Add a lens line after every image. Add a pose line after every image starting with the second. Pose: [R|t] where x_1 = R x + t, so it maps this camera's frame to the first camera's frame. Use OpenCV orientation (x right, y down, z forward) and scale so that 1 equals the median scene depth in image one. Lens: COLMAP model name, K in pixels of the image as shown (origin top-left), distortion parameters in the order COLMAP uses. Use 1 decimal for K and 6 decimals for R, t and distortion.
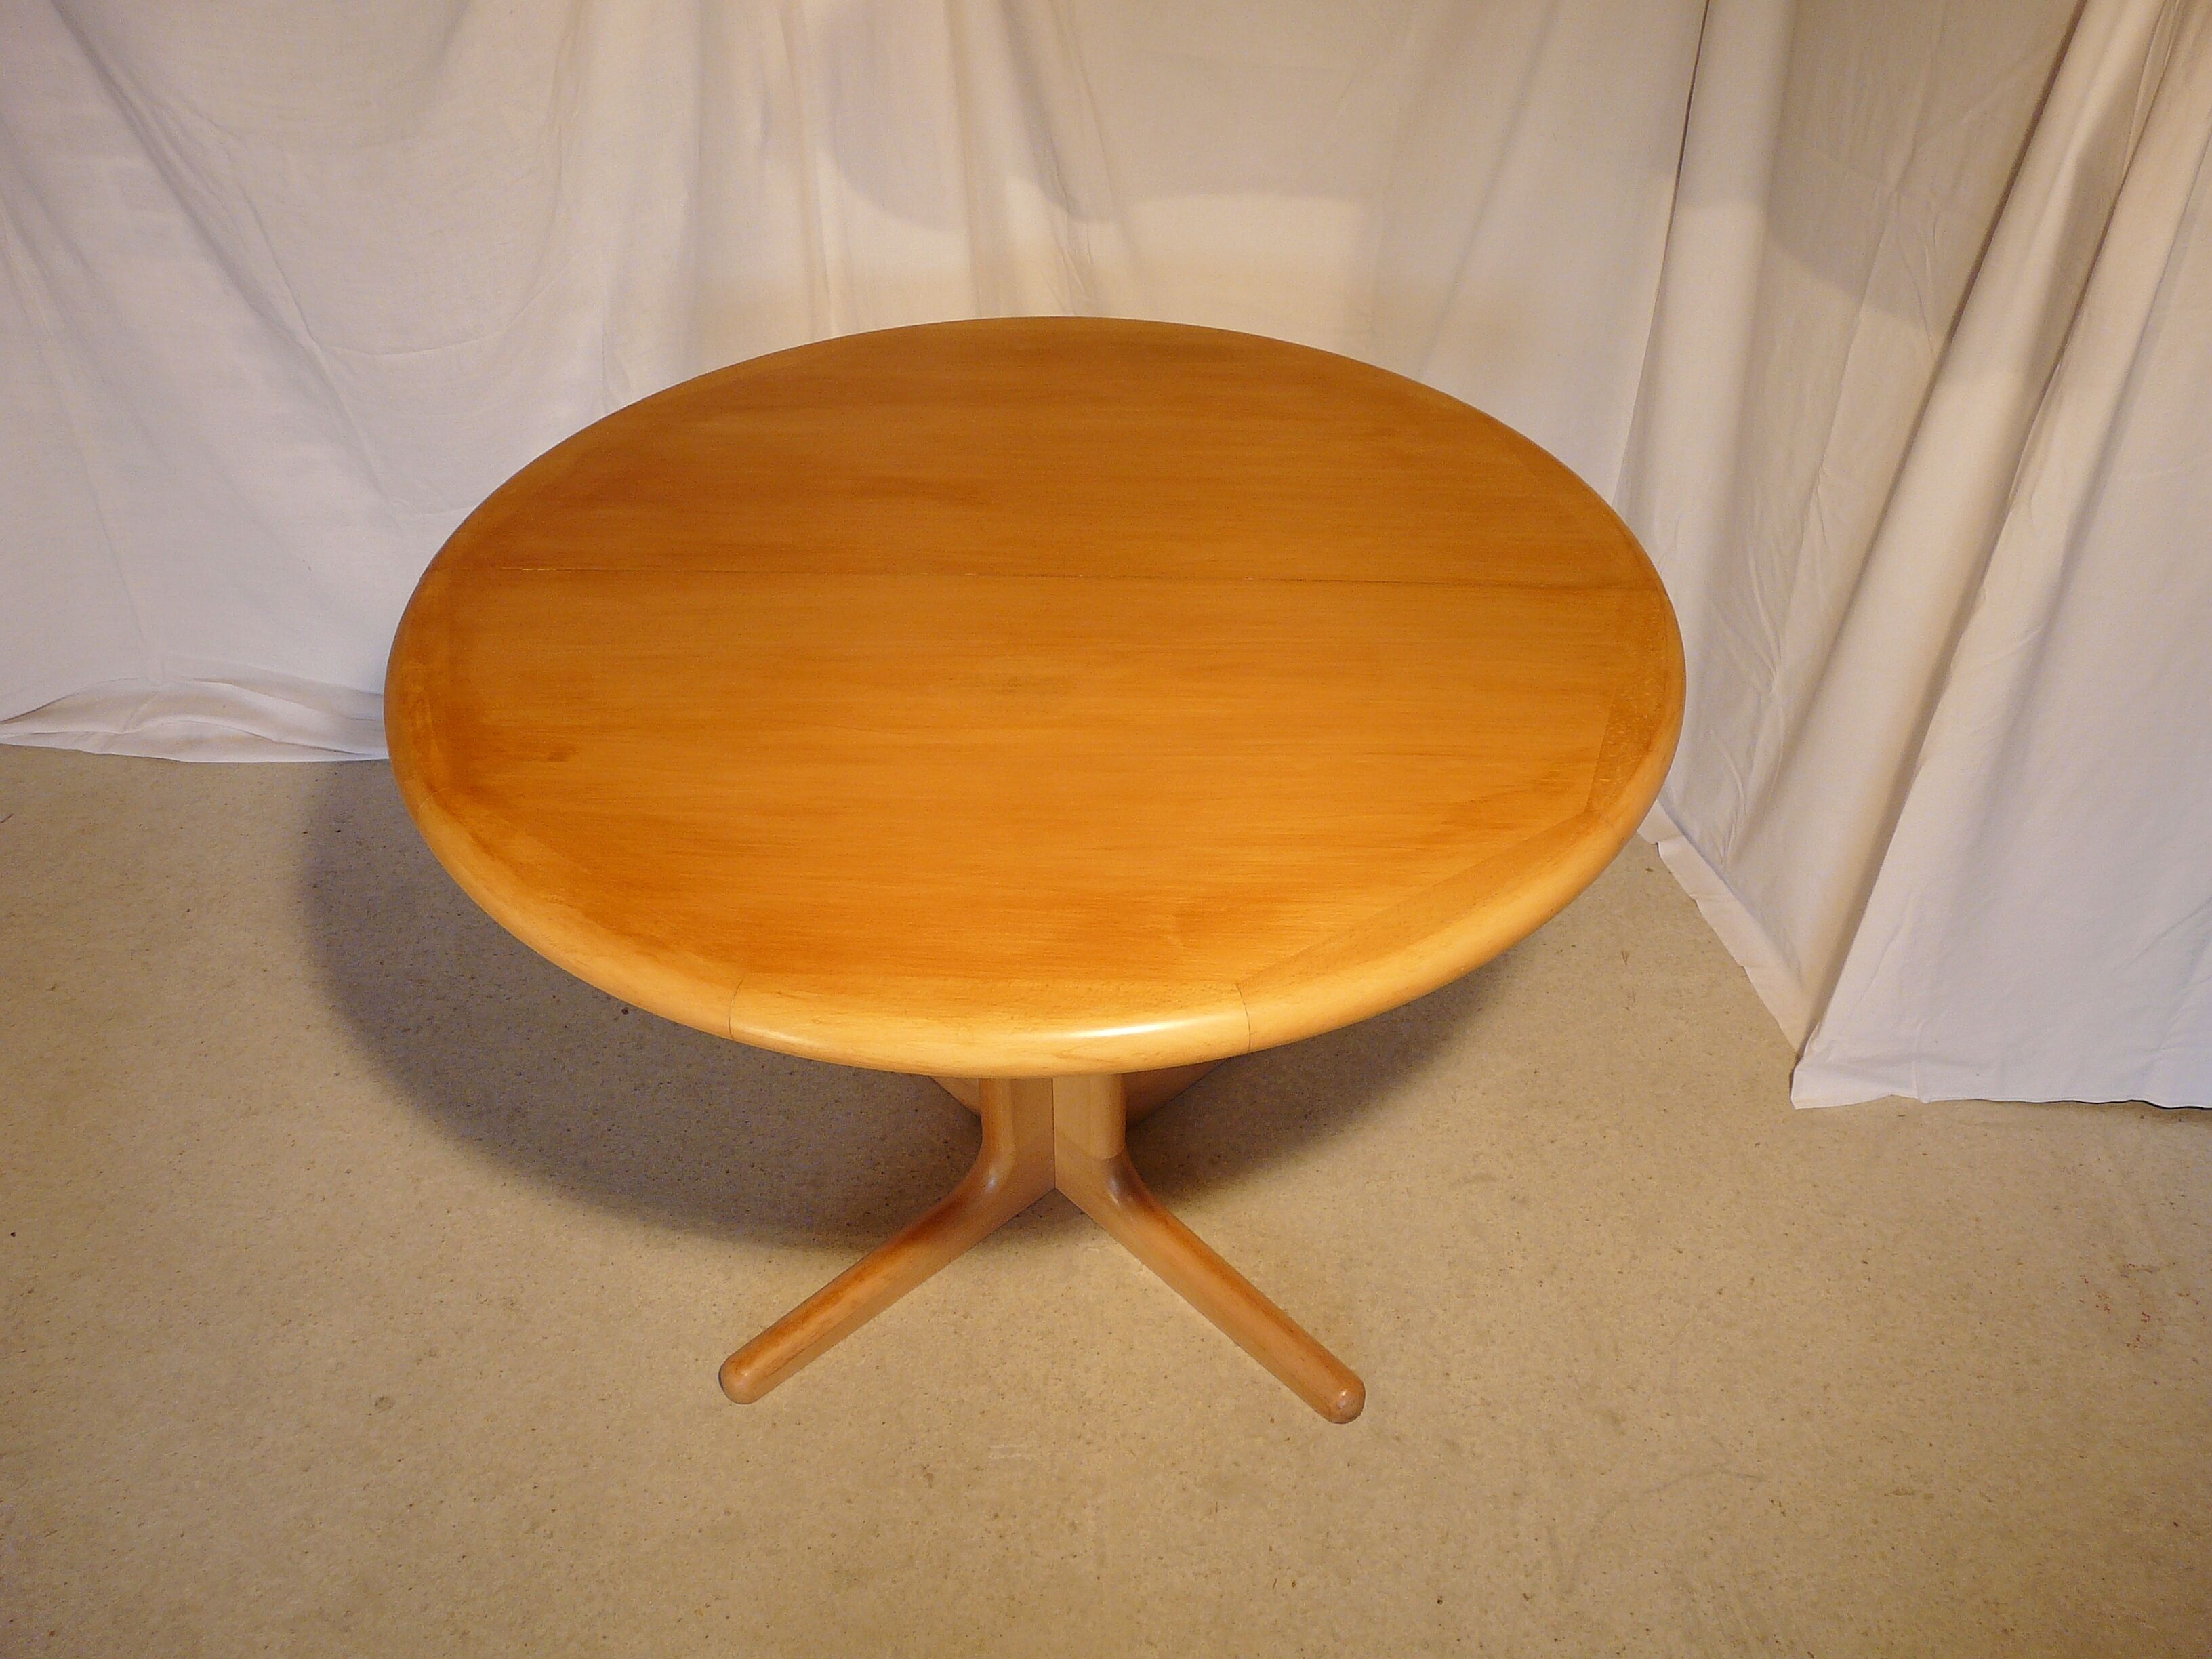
lens RADIAL K [[1845.4, 0, 1117.0], [0, 1845.4, 837.1], [0, 0, 1]] dist [-0.042739, 0.048852]
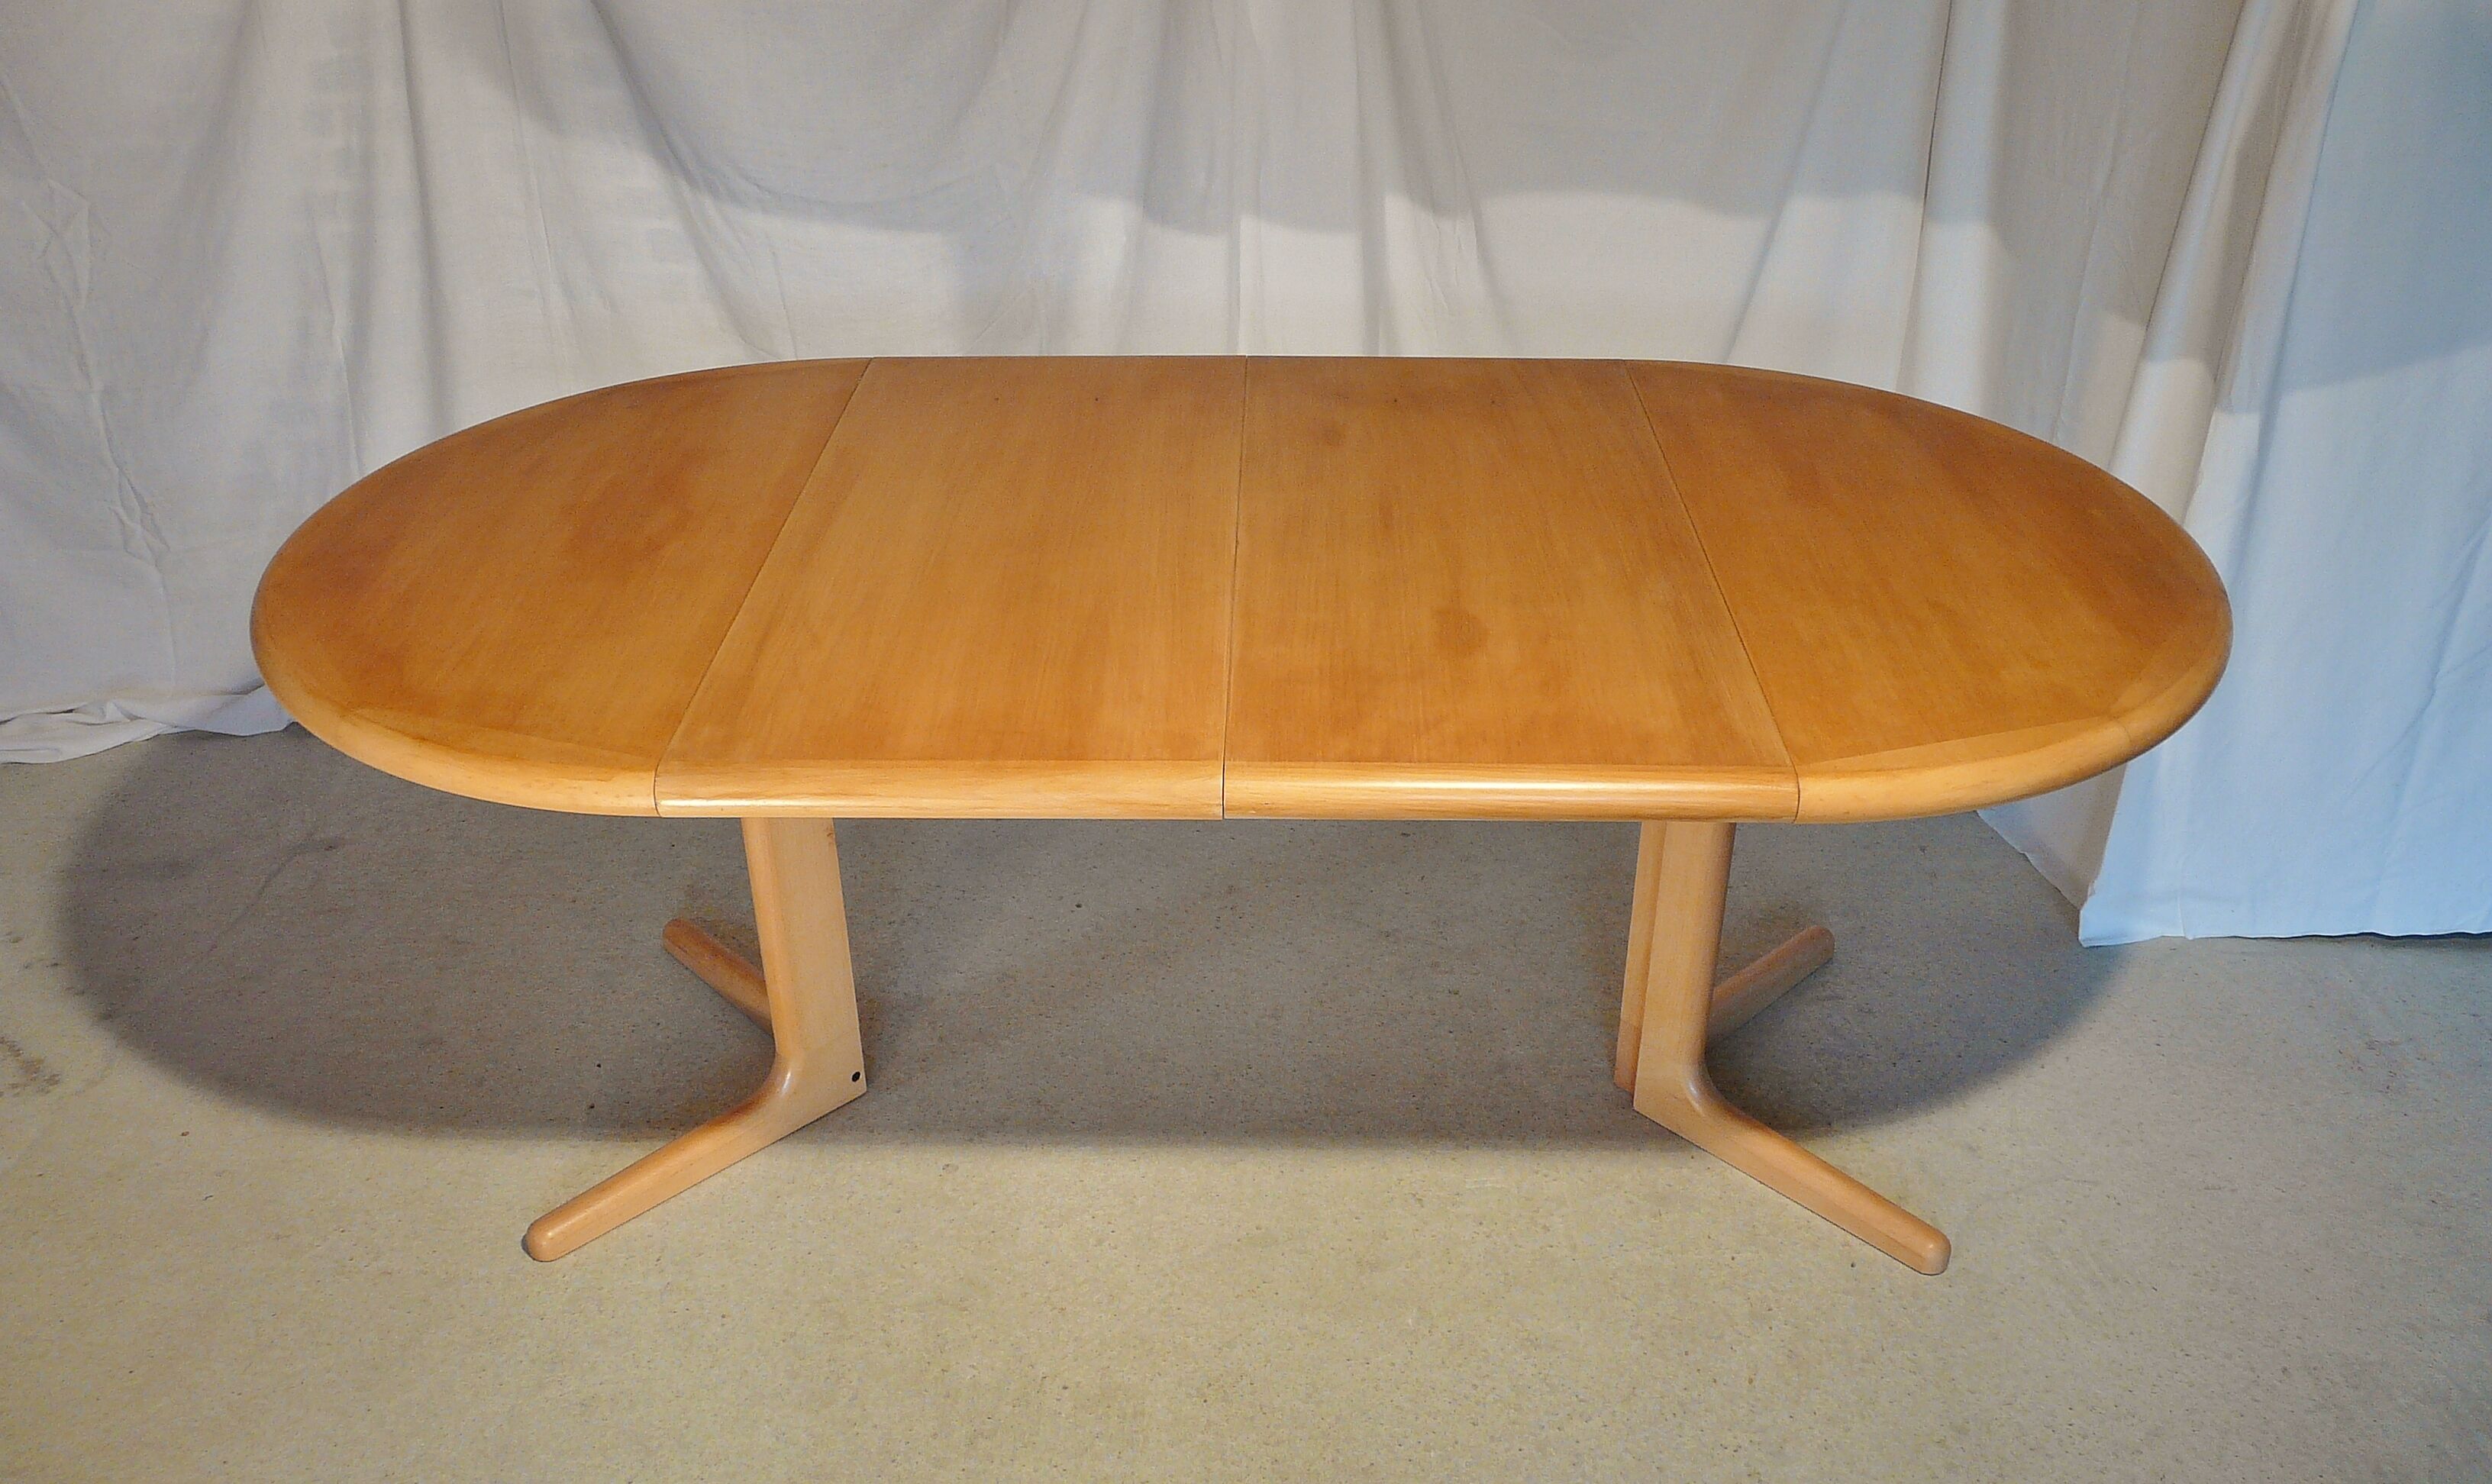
lens RADIAL K [[2100.1, 0, 1244.5], [0, 2100.1, 759.0], [0, 0, 1]] dist [-0.060833, 0.078017]
pose [[0.999461, -0.021730, 0.024626, -0.226884], [0.025655, 0.984709, -0.172307, 0.274843], [-0.020505, 0.172846, 0.984735, -0.374755]]
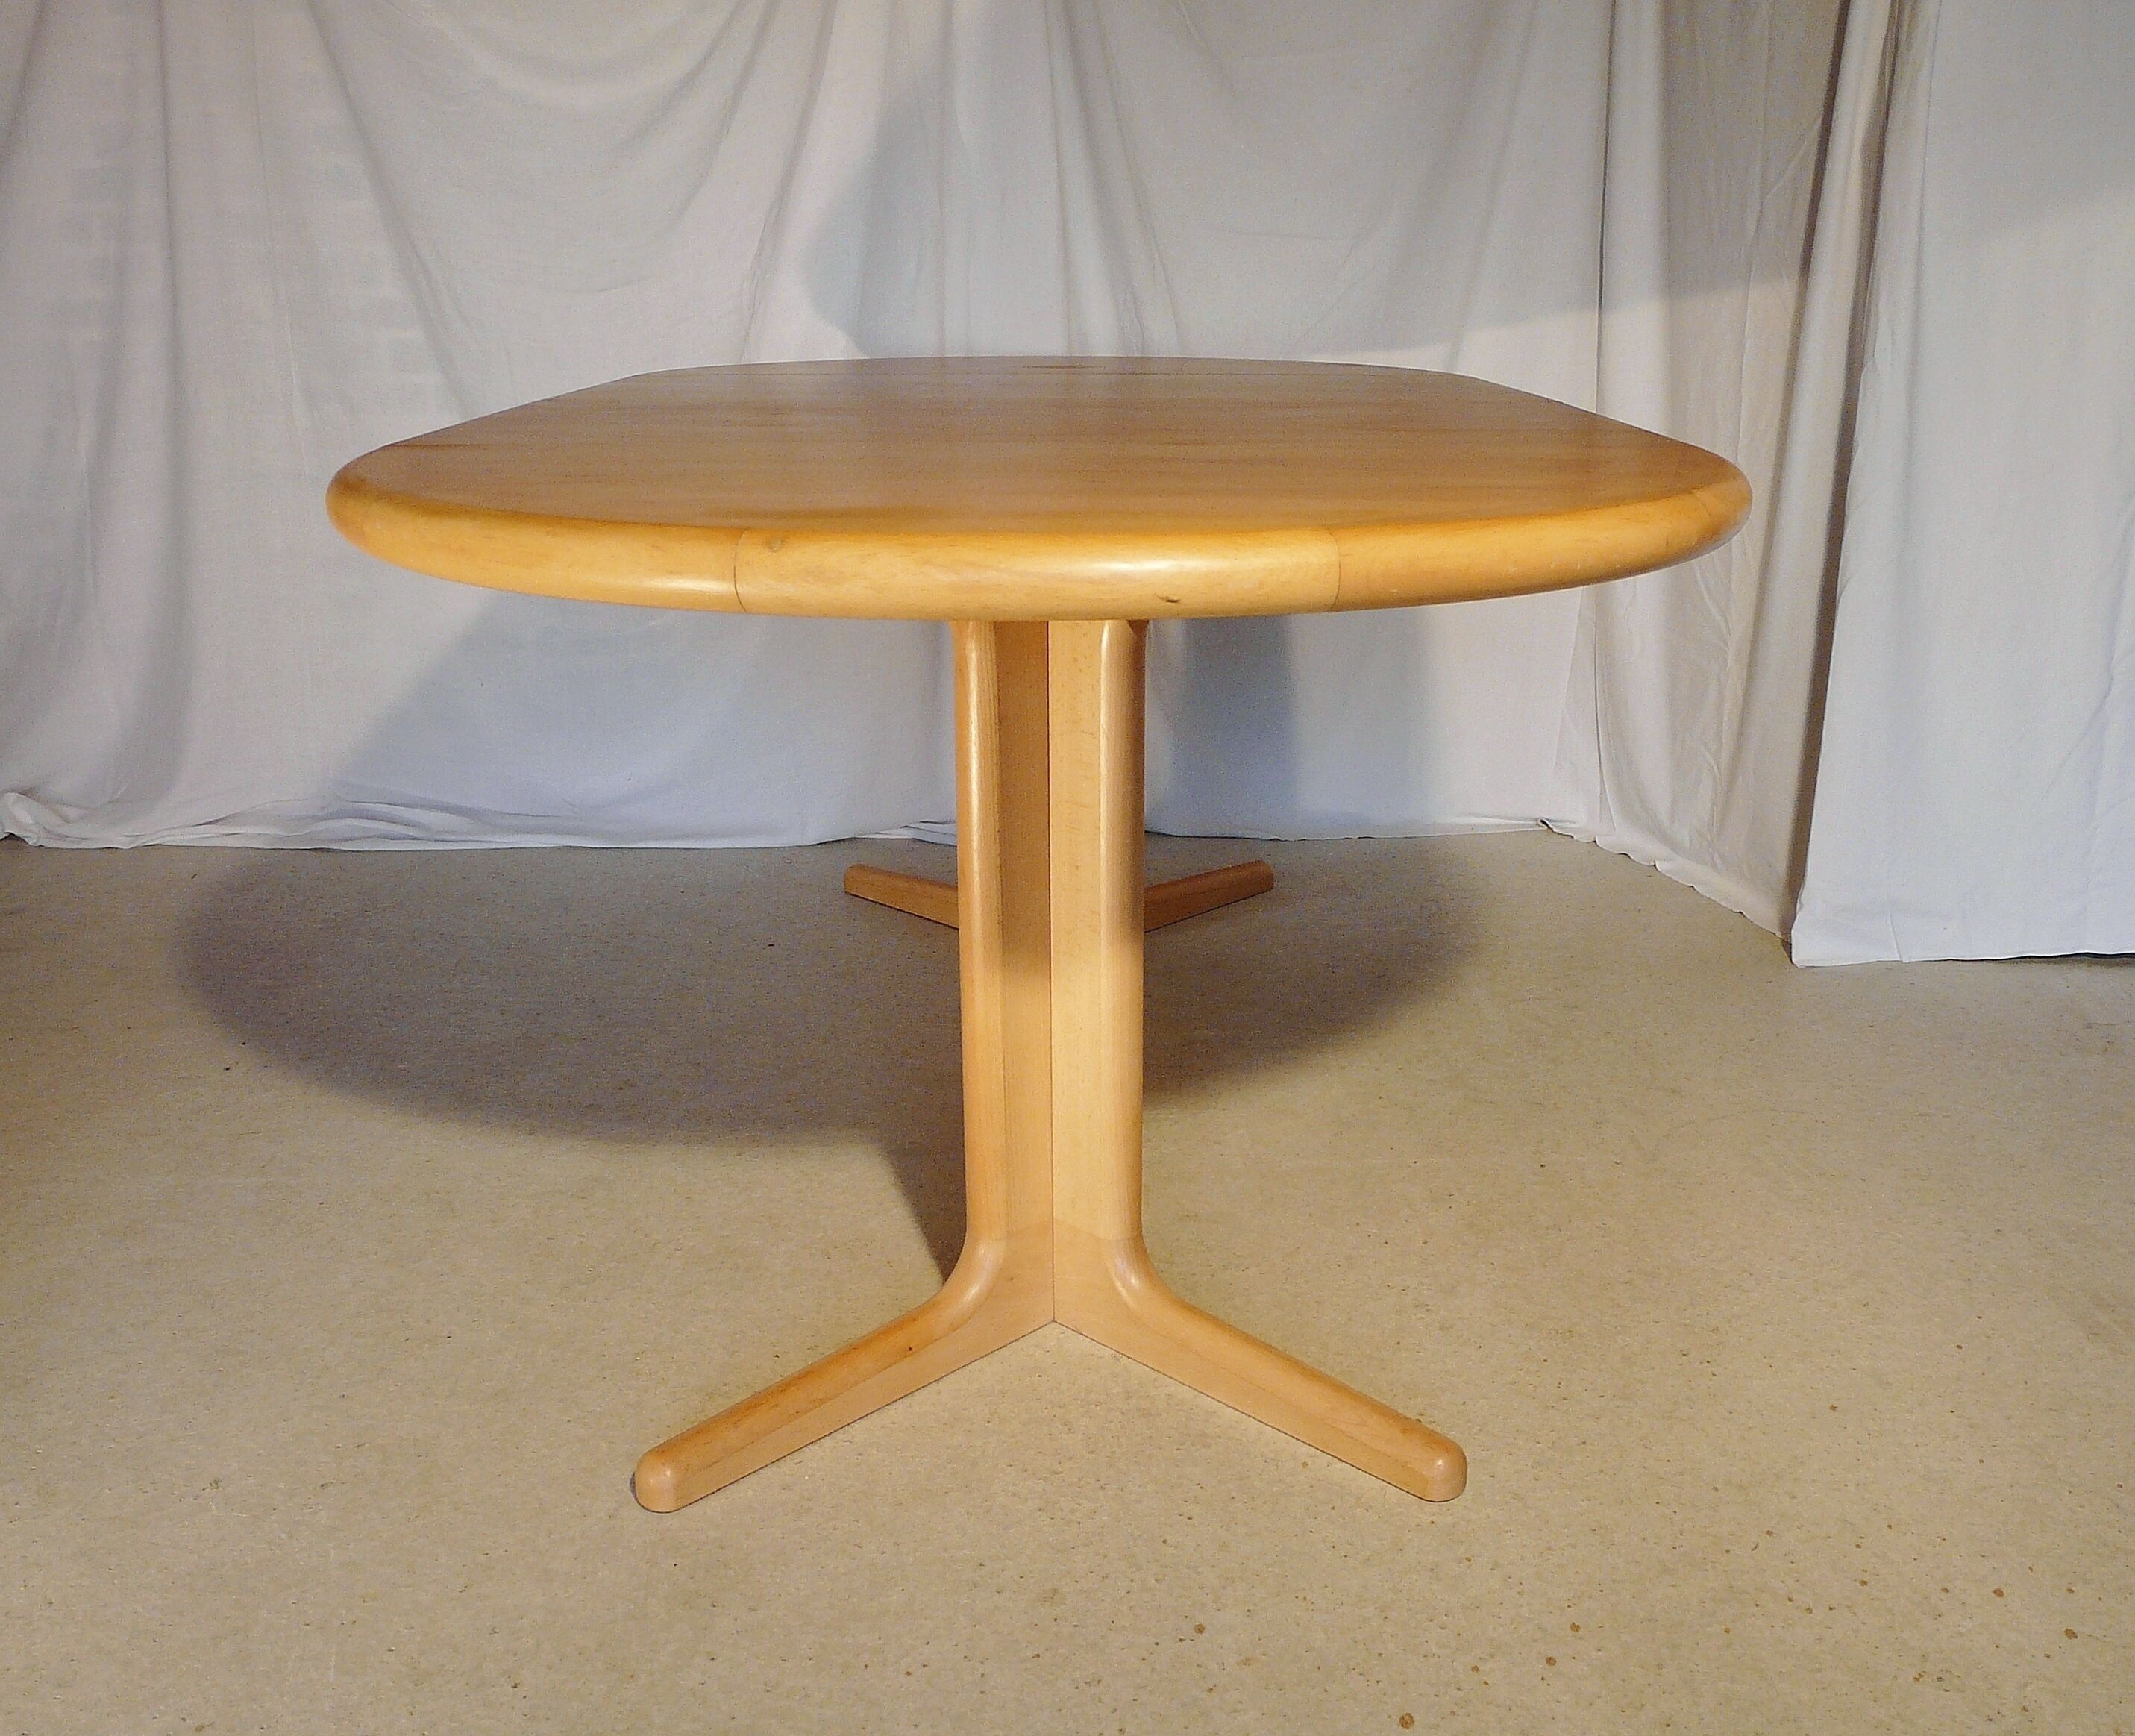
lens RADIAL K [[2044.3, 0, 1145.0], [0, 2044.3, 907.2], [0, 0, 1]] dist [-0.037838, 0.000000]
pose [[0.998577, -0.016578, 0.050693, -0.118802], [0.034621, 0.924489, -0.379634, 0.653741], [-0.040571, 0.380849, 0.923747, -0.206365]]
